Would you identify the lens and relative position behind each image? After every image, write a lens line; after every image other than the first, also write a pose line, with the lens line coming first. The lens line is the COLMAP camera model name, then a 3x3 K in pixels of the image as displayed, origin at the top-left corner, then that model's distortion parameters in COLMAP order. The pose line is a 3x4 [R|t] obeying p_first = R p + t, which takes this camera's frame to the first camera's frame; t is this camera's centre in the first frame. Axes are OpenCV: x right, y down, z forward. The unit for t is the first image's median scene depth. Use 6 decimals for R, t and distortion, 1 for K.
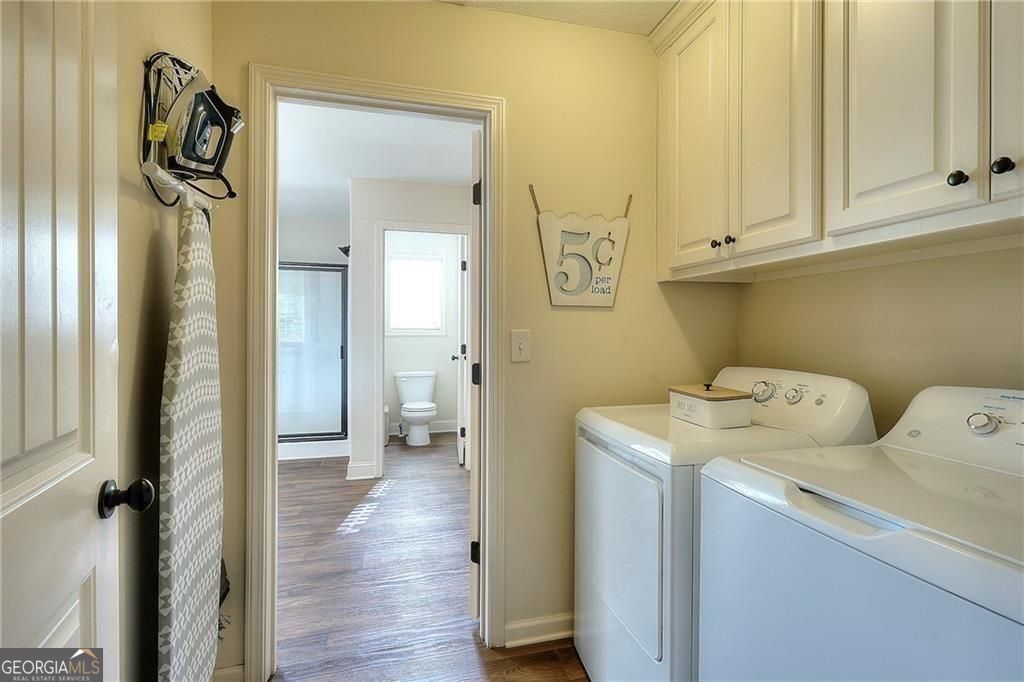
lens RADIAL K [[476.0, 0, 510.8], [0, 476.0, 335.1], [0, 0, 1]] dist [-0.016706, -0.000222]
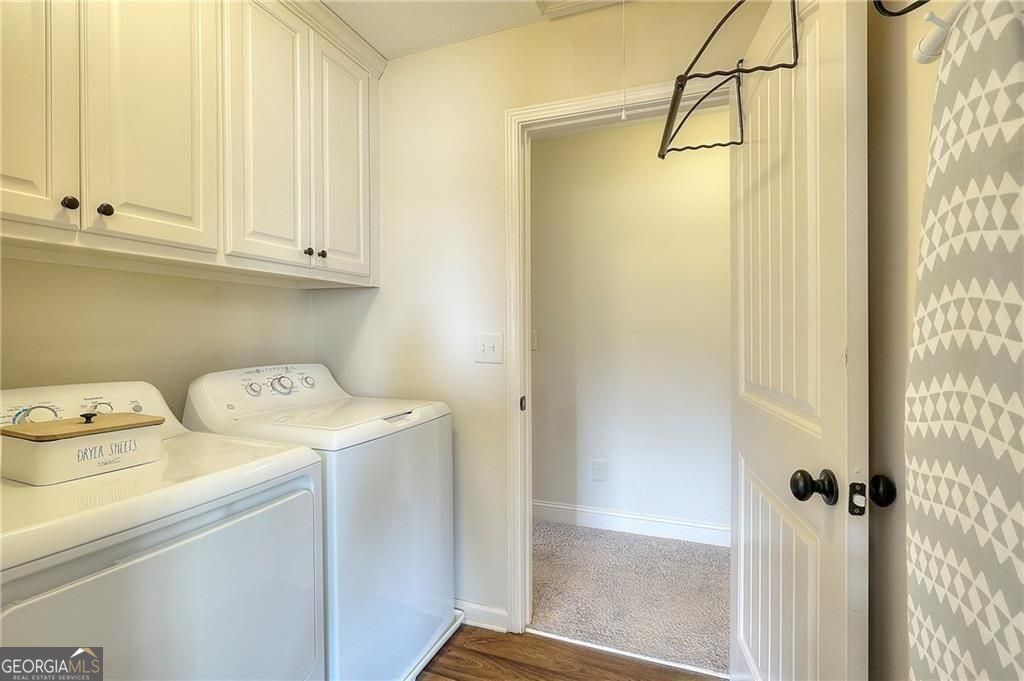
lens RADIAL K [[476.0, 0, 512.0], [0, 476.0, 335.2], [0, 0, 1]] dist [-0.016706, -0.000222]
pose [[-0.806073, 0.038599, 0.590556, -0.544604], [0.048226, 0.998836, 0.000542, 0.027151], [-0.589848, 0.028917, -0.806996, 1.419902]]
